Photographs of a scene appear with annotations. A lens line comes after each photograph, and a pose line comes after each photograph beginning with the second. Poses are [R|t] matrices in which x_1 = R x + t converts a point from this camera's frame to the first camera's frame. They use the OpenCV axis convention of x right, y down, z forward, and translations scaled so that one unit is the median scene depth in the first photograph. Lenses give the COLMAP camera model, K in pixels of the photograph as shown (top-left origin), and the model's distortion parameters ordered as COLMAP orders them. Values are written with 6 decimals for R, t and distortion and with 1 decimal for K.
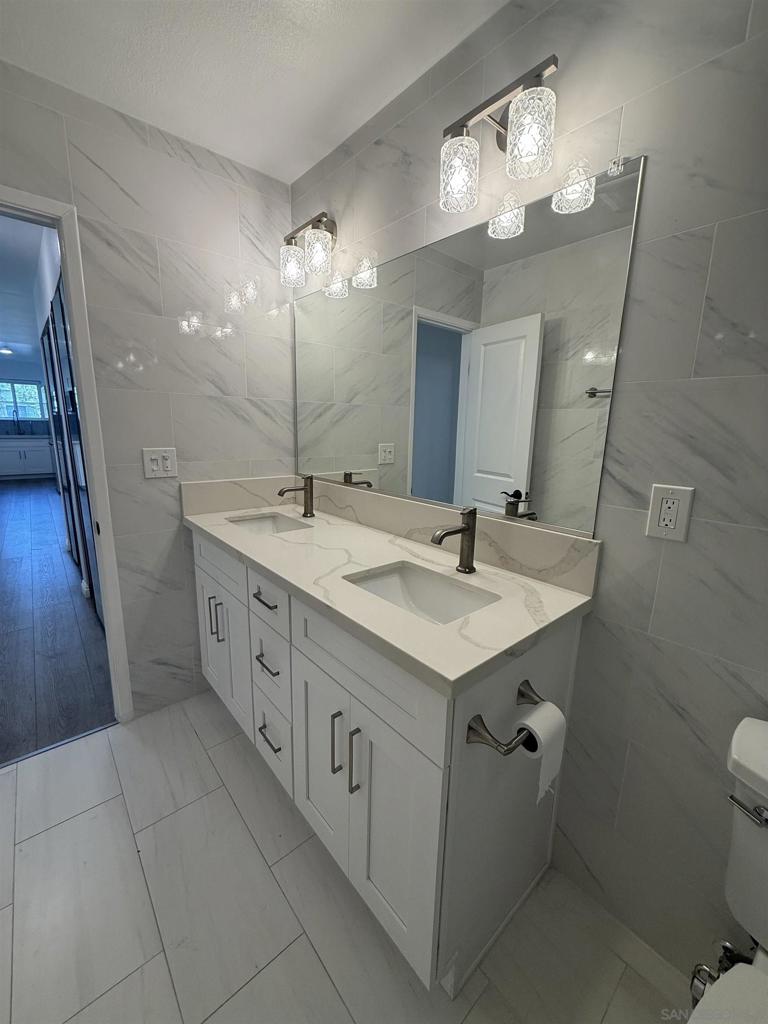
lens RADIAL K [[411.1, 0, 387.2], [0, 411.1, 511.1], [0, 0, 1]] dist [-0.002637, 0.000055]
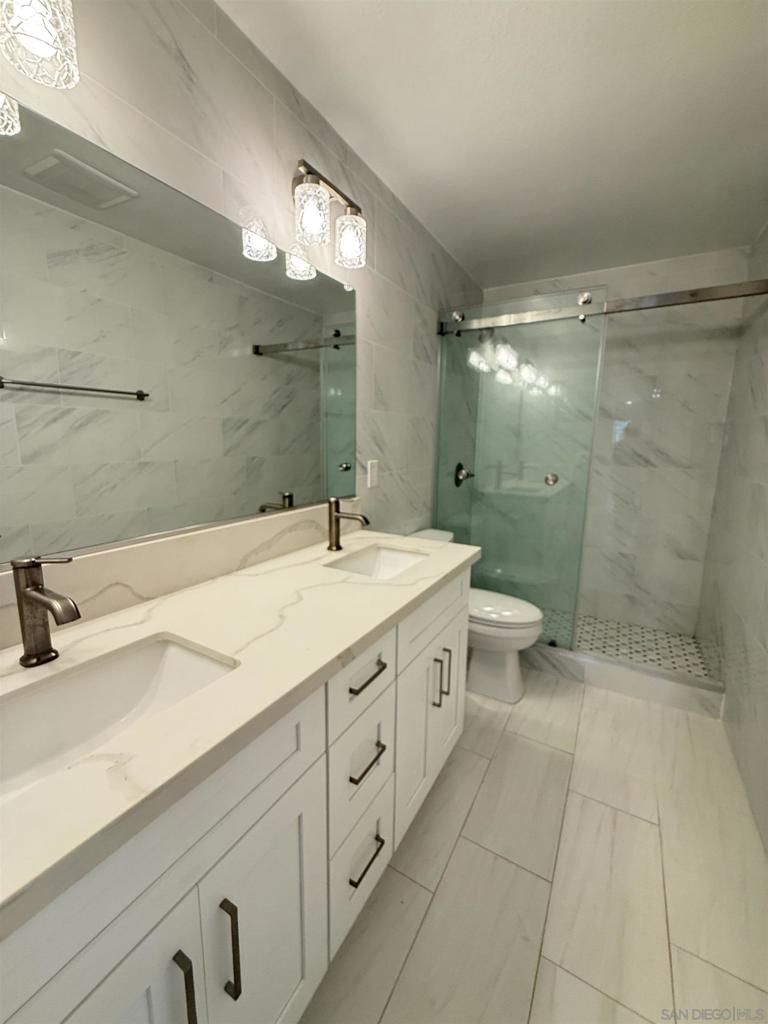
lens RADIAL K [[411.1, 0, 379.4], [0, 411.1, 510.1], [0, 0, 1]] dist [-0.002637, 0.000055]
pose [[-0.315008, -0.191796, 0.929508, -0.922508], [0.173157, 0.951316, 0.254978, -0.244793], [-0.933159, 0.241271, -0.266462, 1.105885]]
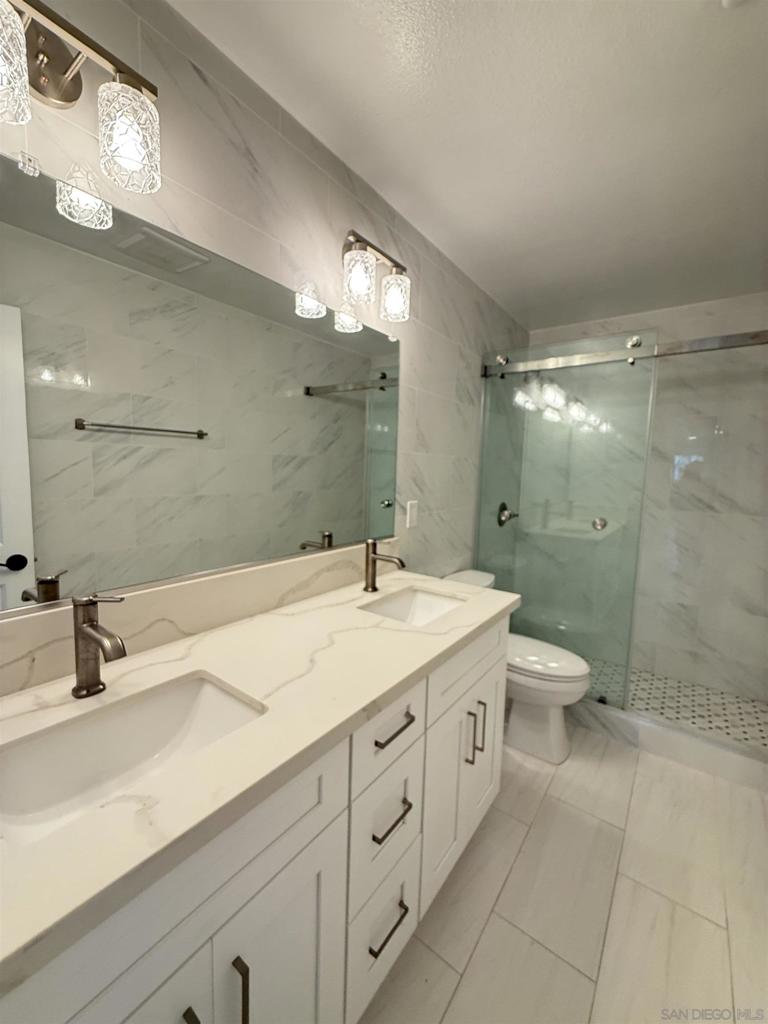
lens RADIAL K [[411.1, 0, 378.7], [0, 411.1, 510.1], [0, 0, 1]] dist [-0.002637, 0.000055]
pose [[-0.204982, -0.128688, 0.970269, -0.935084], [0.167200, 0.972143, 0.164260, -0.276008], [-0.964379, 0.195900, -0.177755, 1.081576]]
